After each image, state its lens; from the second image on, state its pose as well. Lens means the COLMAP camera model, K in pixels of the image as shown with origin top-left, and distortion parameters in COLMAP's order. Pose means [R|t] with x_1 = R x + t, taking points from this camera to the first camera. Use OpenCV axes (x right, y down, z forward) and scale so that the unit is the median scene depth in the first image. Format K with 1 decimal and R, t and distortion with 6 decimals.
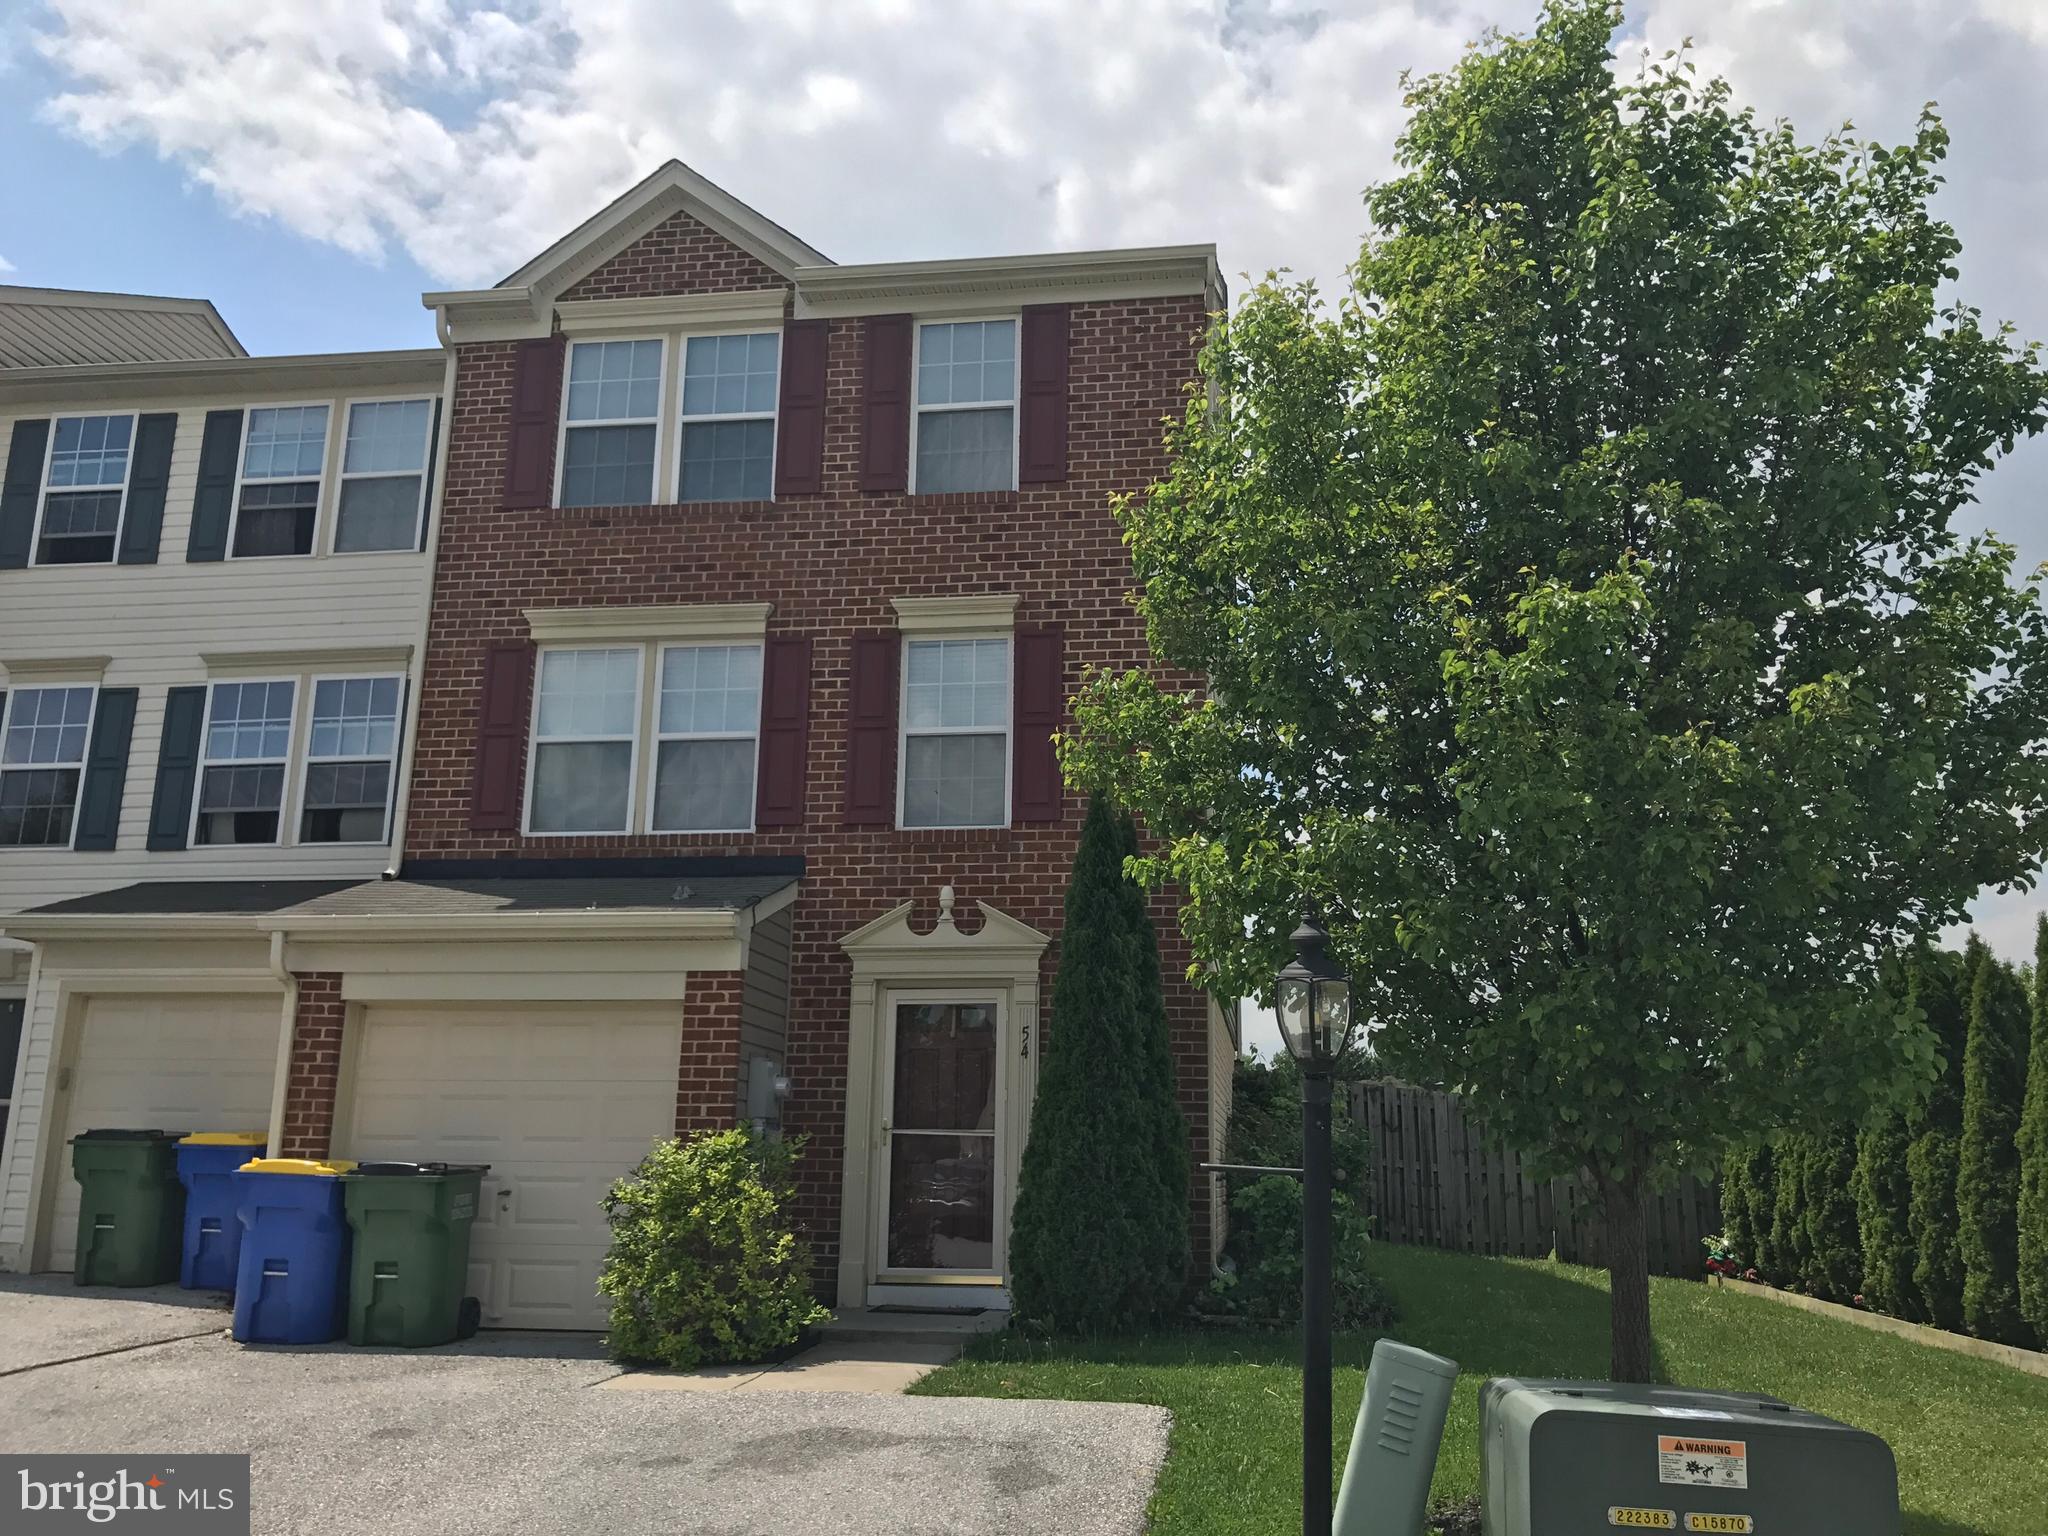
lens RADIAL K [[1687.3, 0, 1027.6], [0, 1687.3, 767.1], [0, 0, 1]] dist [0.031462, -0.031902]
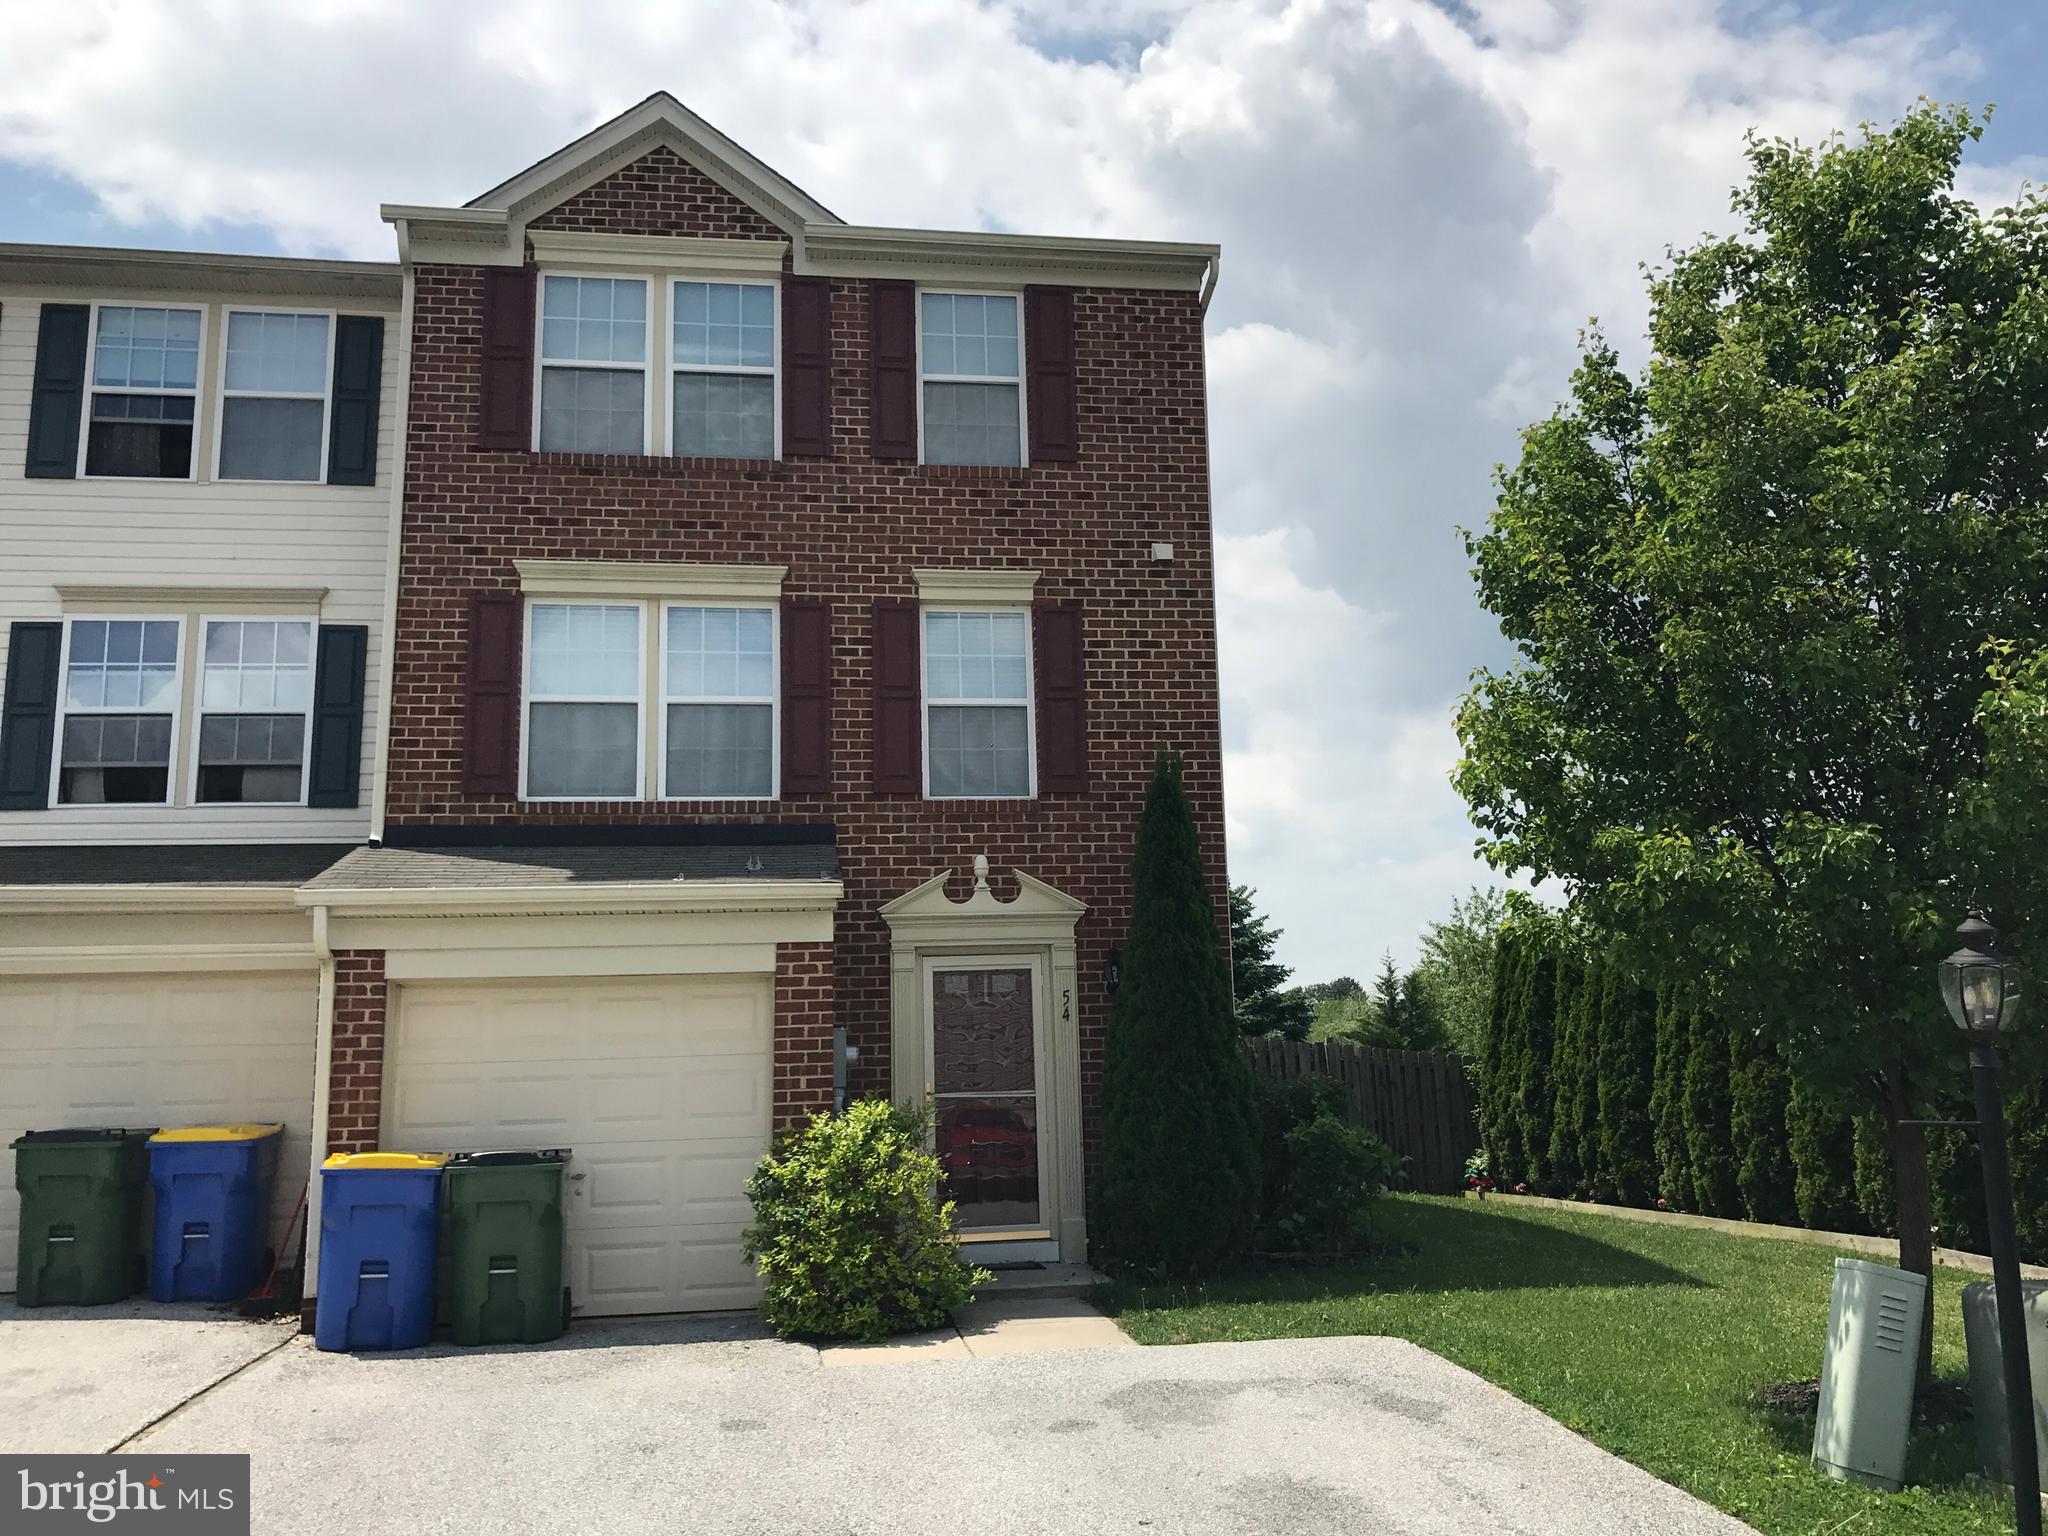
lens RADIAL K [[1687.3, 0, 1024.8], [0, 1687.3, 768.9], [0, 0, 1]] dist [0.031462, -0.031902]
pose [[0.957014, 0.015074, 0.289651, -0.303419], [-0.024566, 0.999273, 0.029163, -0.011452], [-0.289001, -0.035025, 0.956688, 0.016705]]
